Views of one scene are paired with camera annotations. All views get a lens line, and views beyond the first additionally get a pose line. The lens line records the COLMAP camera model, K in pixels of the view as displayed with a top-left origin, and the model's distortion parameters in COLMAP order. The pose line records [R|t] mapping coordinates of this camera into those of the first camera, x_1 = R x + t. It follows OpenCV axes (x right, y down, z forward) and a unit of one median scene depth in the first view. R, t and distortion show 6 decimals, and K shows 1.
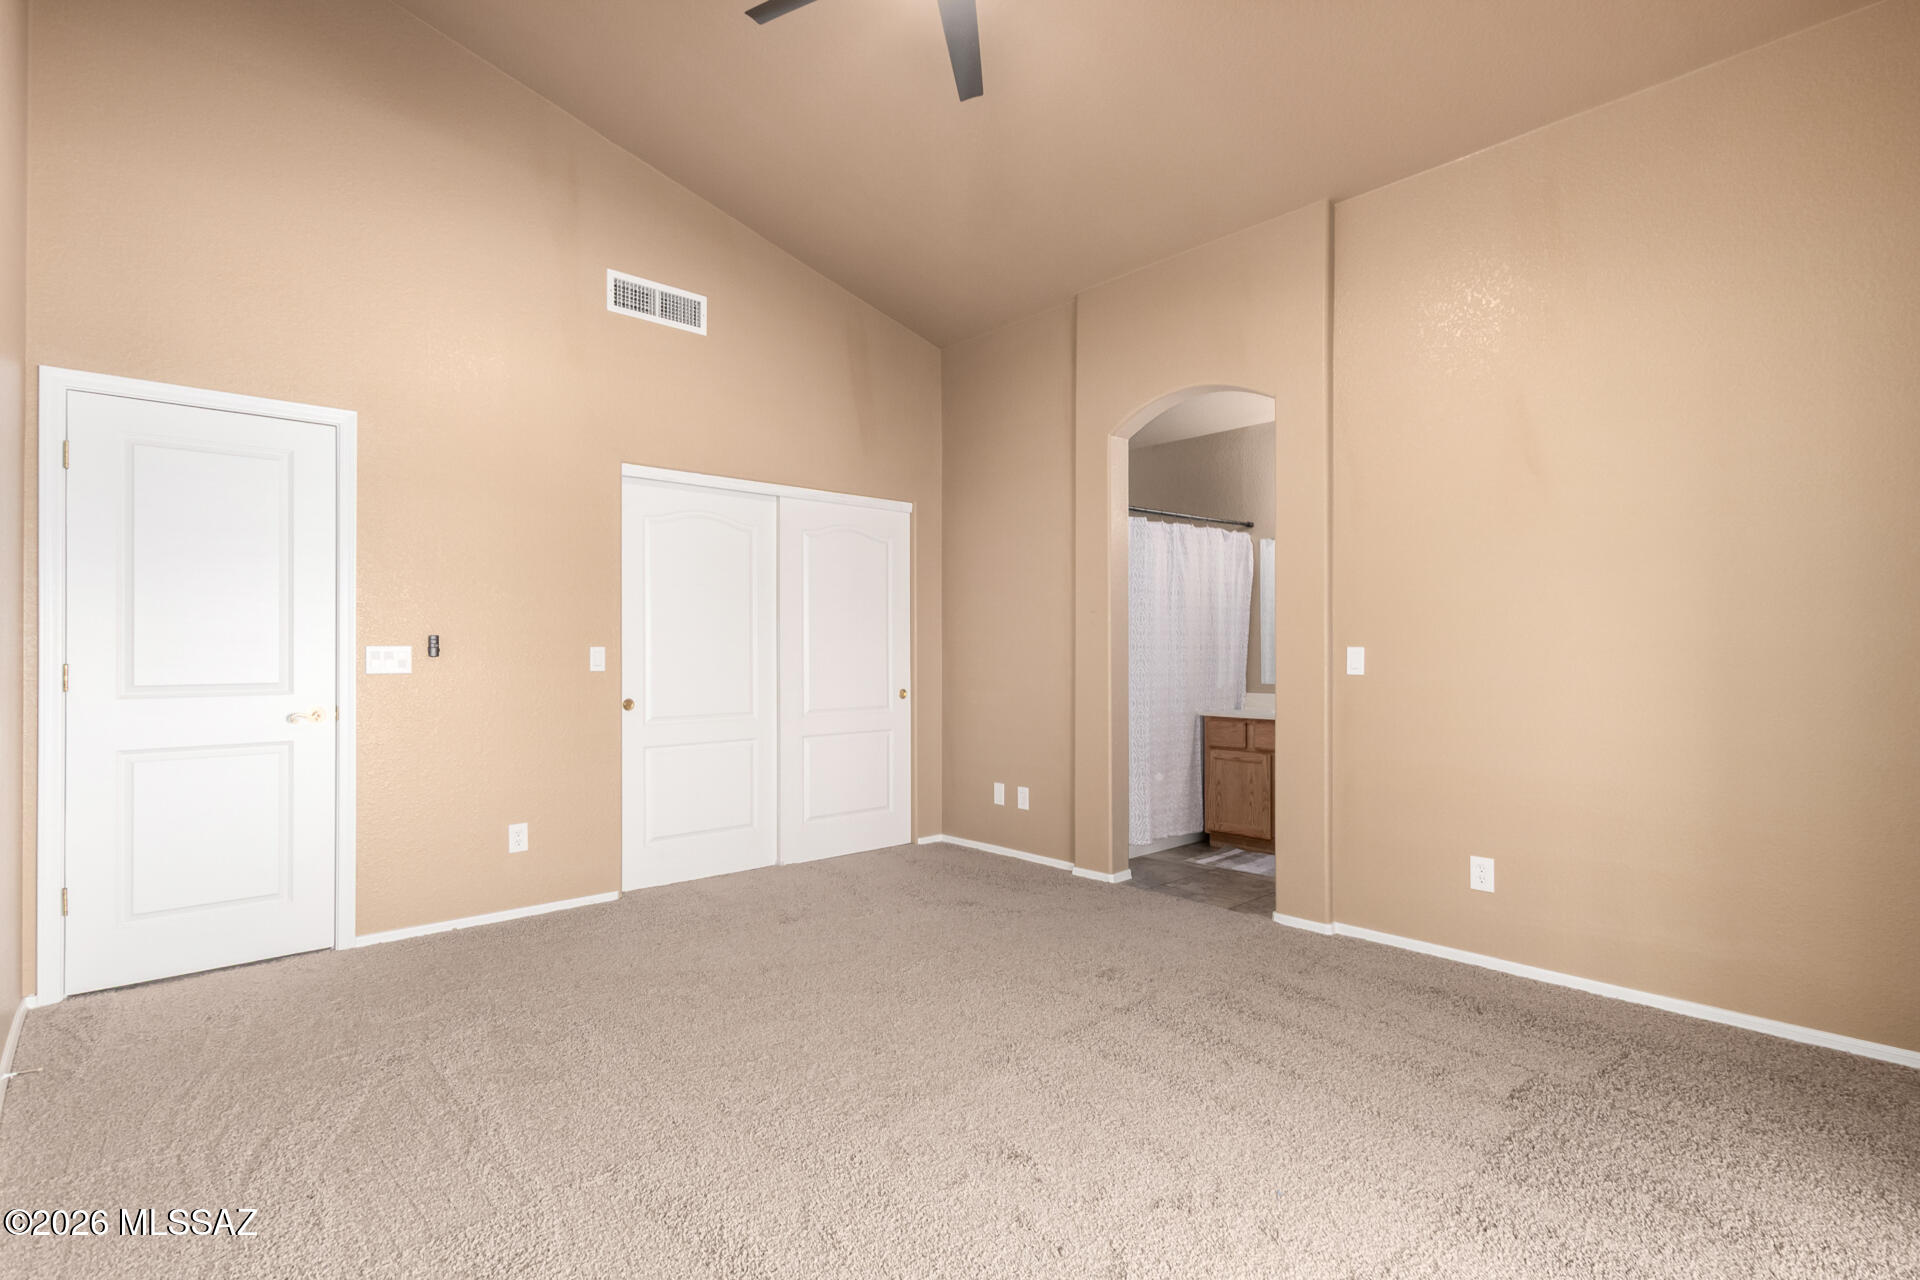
lens RADIAL K [[913.0, 0, 952.7], [0, 913.0, 646.0], [0, 0, 1]] dist [0.001721, 0.000429]
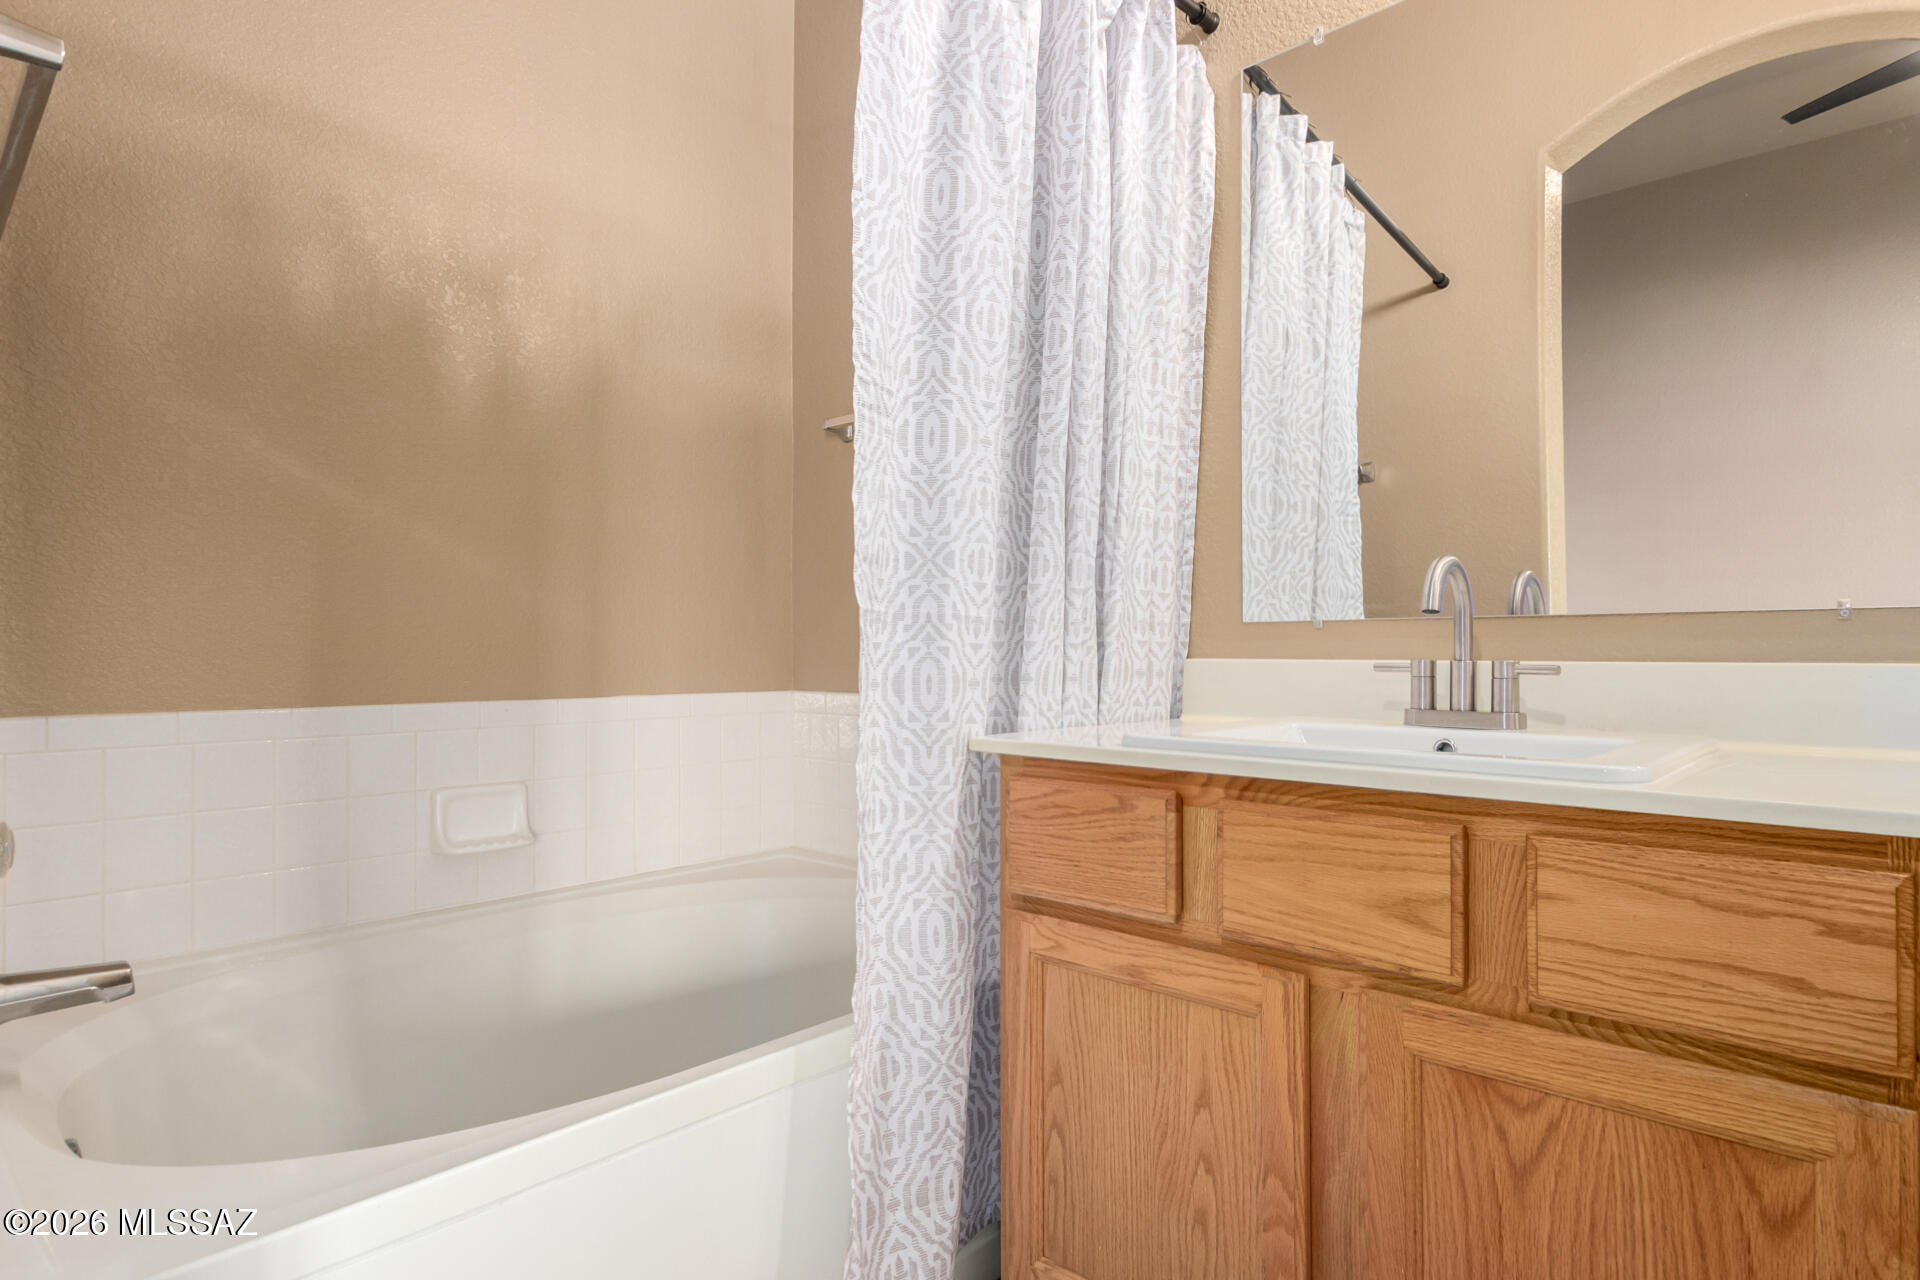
lens RADIAL K [[1023.7, 0, 978.0], [0, 1023.7, 647.8], [0, 0, 1]] dist [0.007786, -0.004113]
pose [[0.994933, 0.005942, 0.100362, 0.257843], [-0.006329, 0.999974, 0.003535, 0.052386], [-0.100339, -0.004152, 0.994945, 0.791449]]
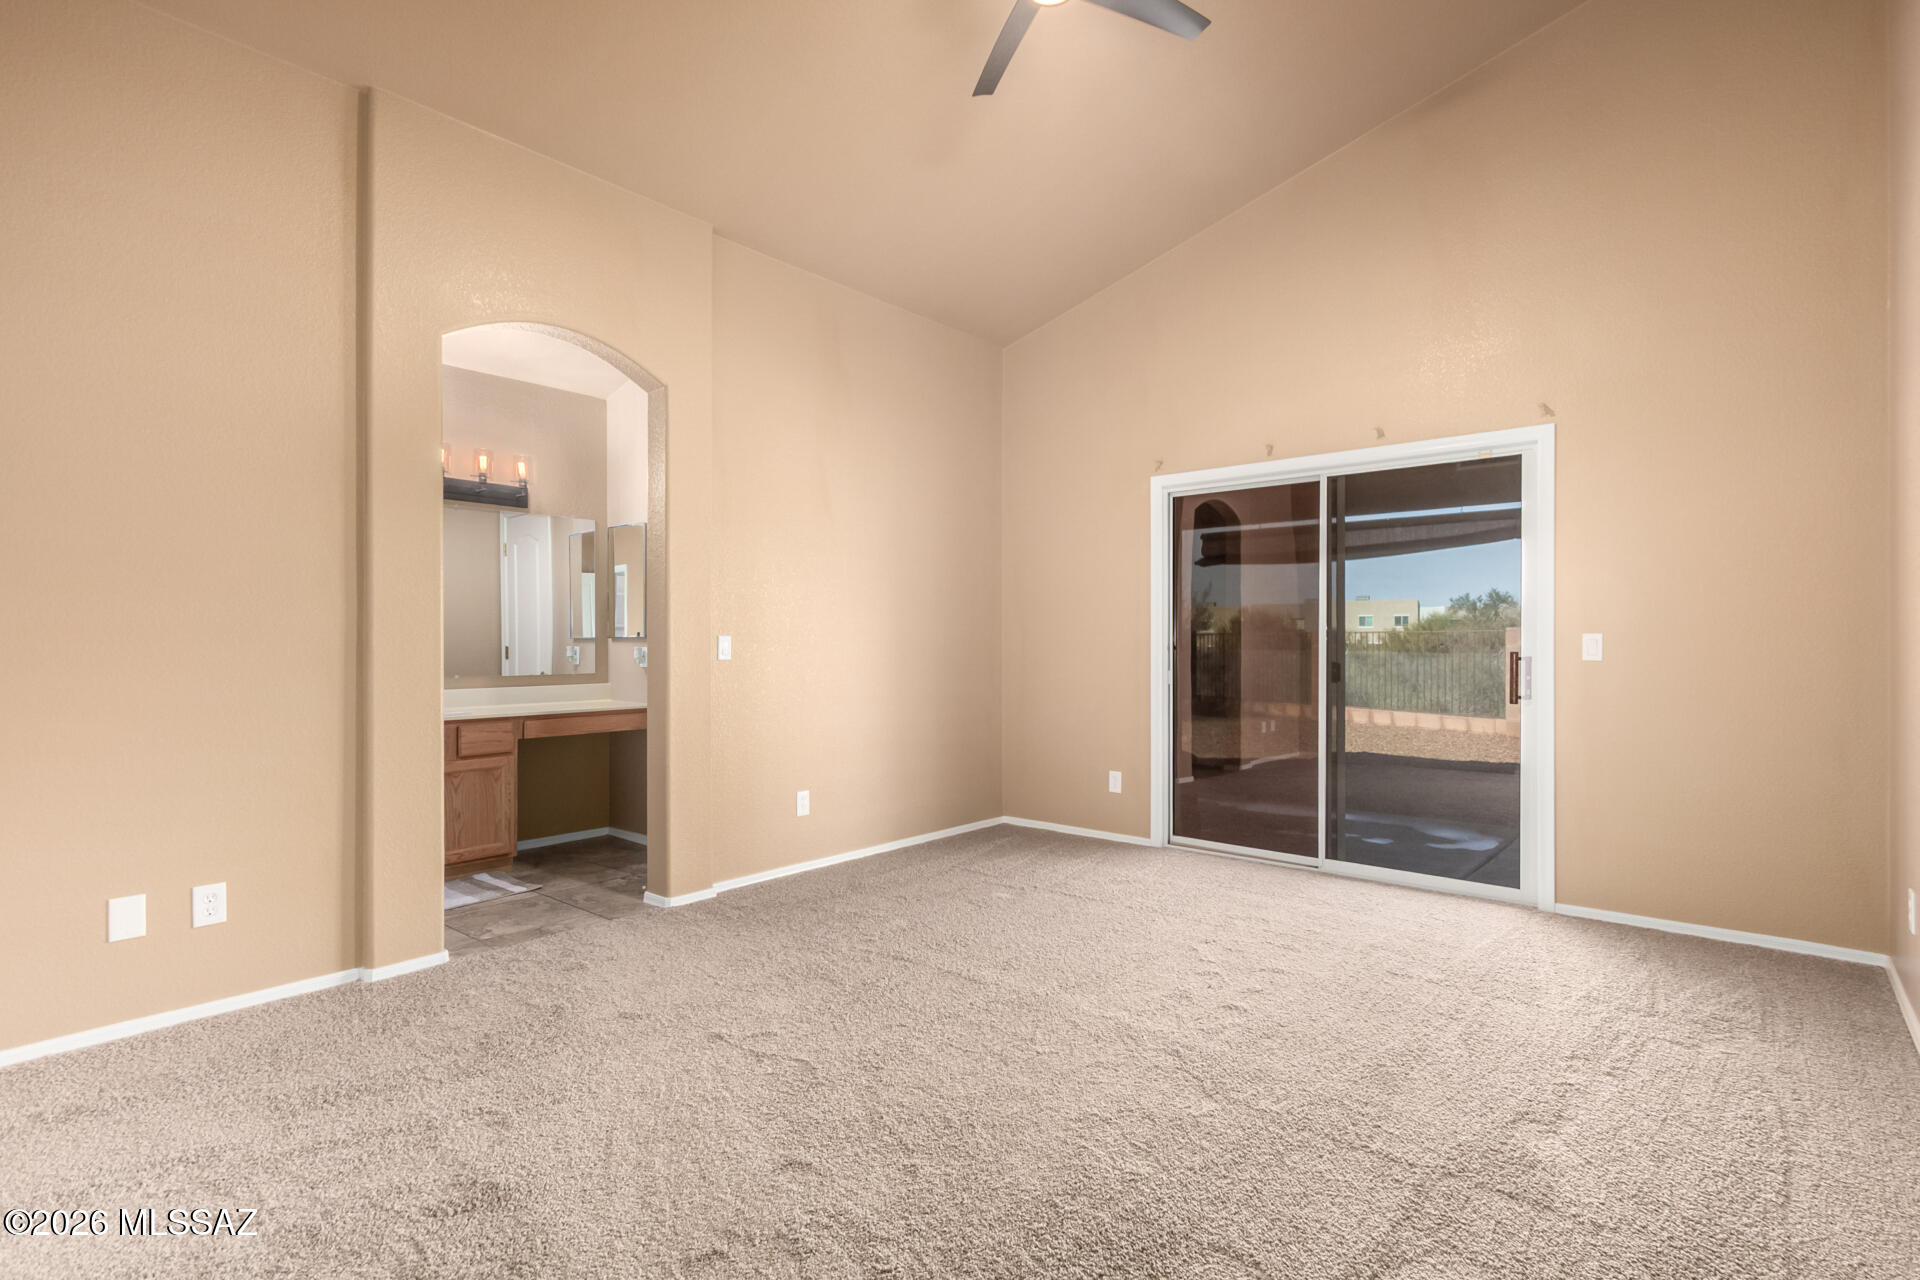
lens RADIAL K [[913.0, 0, 969.7], [0, 913.0, 638.5], [0, 0, 1]] dist [0.001721, 0.000429]
pose [[-0.128304, 0.004966, 0.991722, -0.514285], [-0.002707, 0.999982, -0.005357, 0.007466], [-0.991731, -0.003371, -0.128288, 0.599353]]
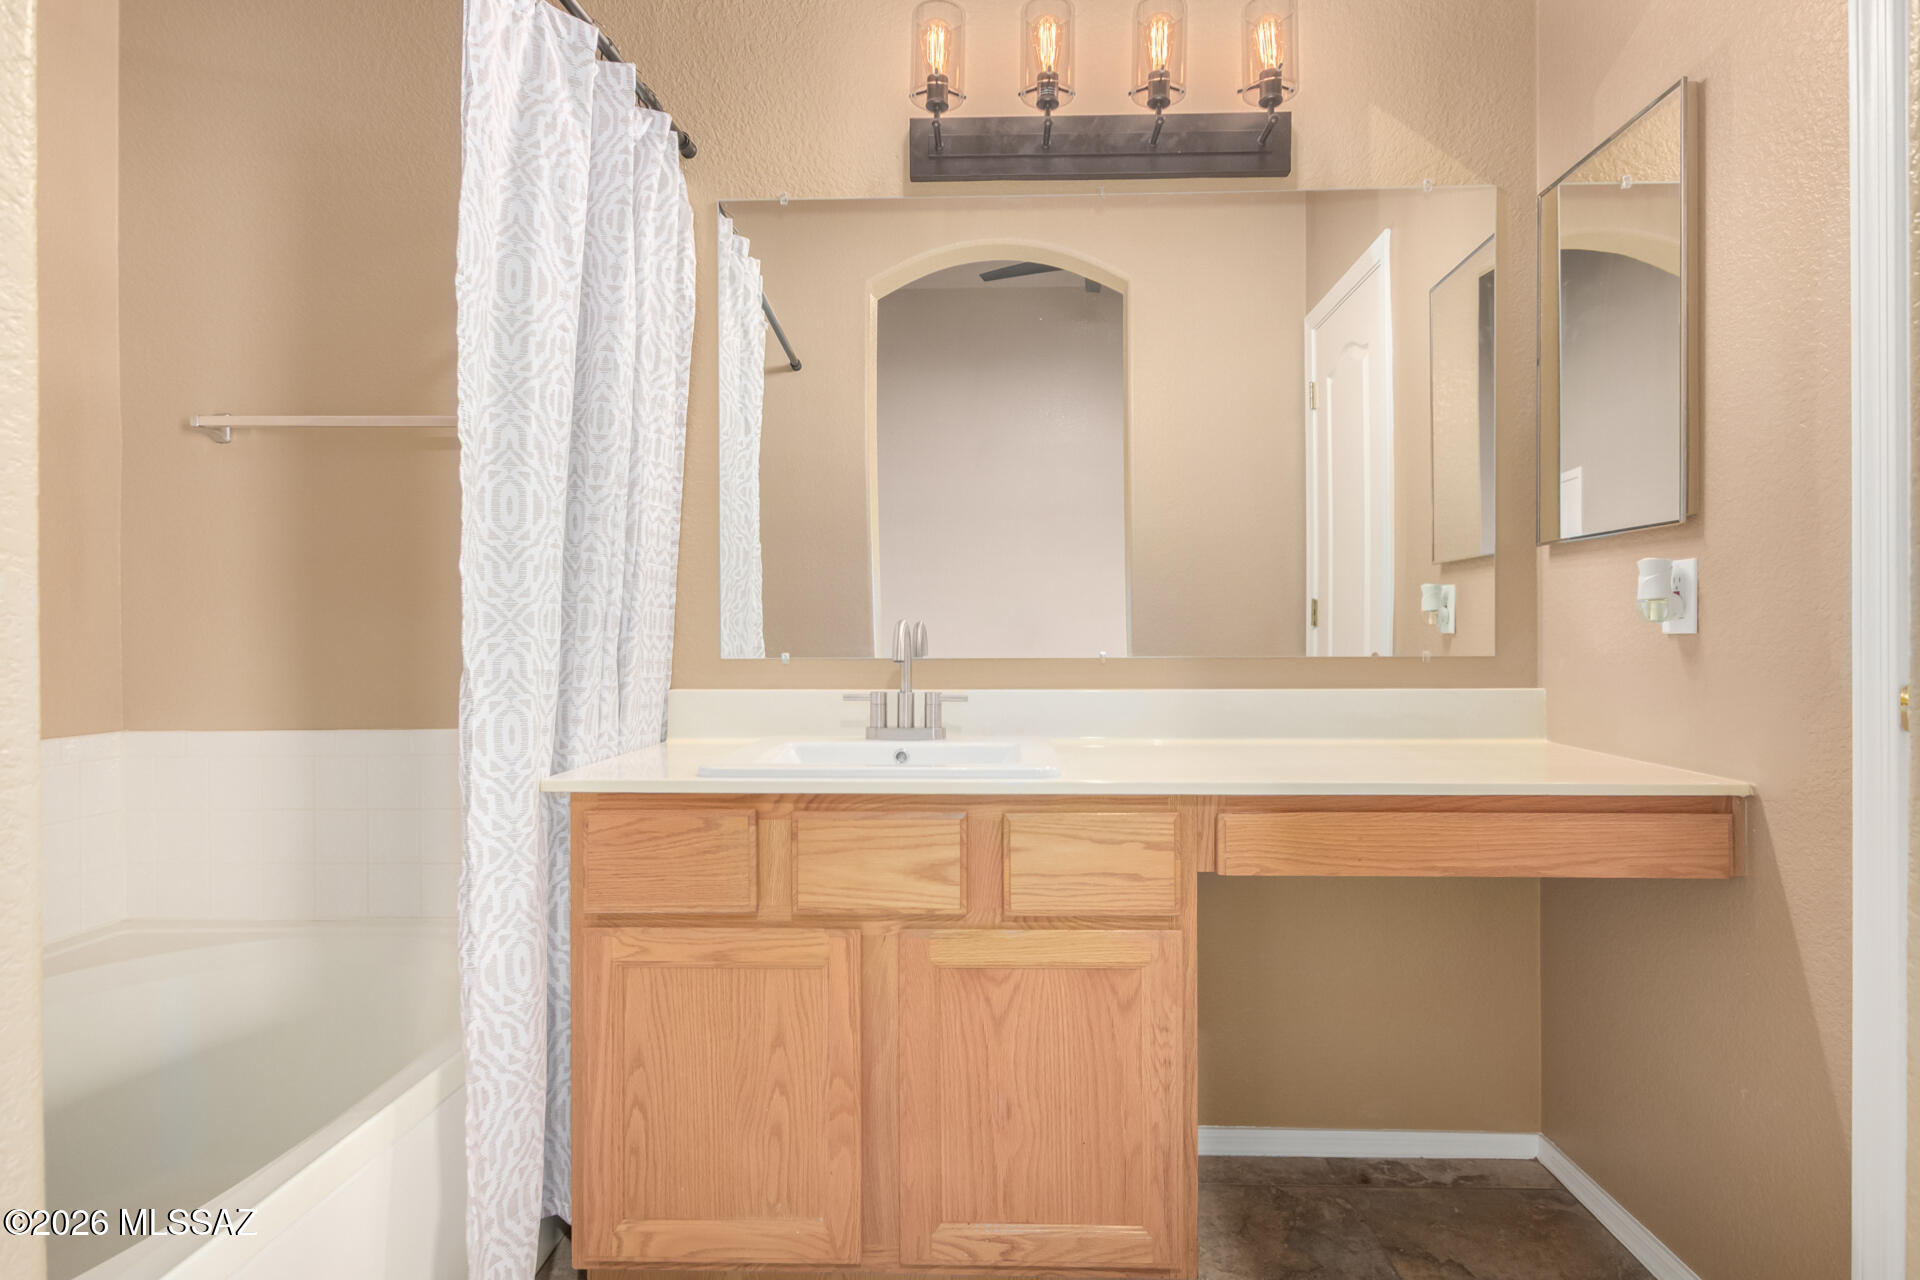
lens RADIAL K [[1023.7, 0, 966.8], [0, 1023.7, 633.1], [0, 0, 1]] dist [0.007786, -0.004113]
pose [[0.687445, 0.000153, 0.726236, 0.156565], [-0.006356, 0.999963, 0.005805, 0.032839], [-0.726208, -0.008607, 0.687421, 0.768295]]
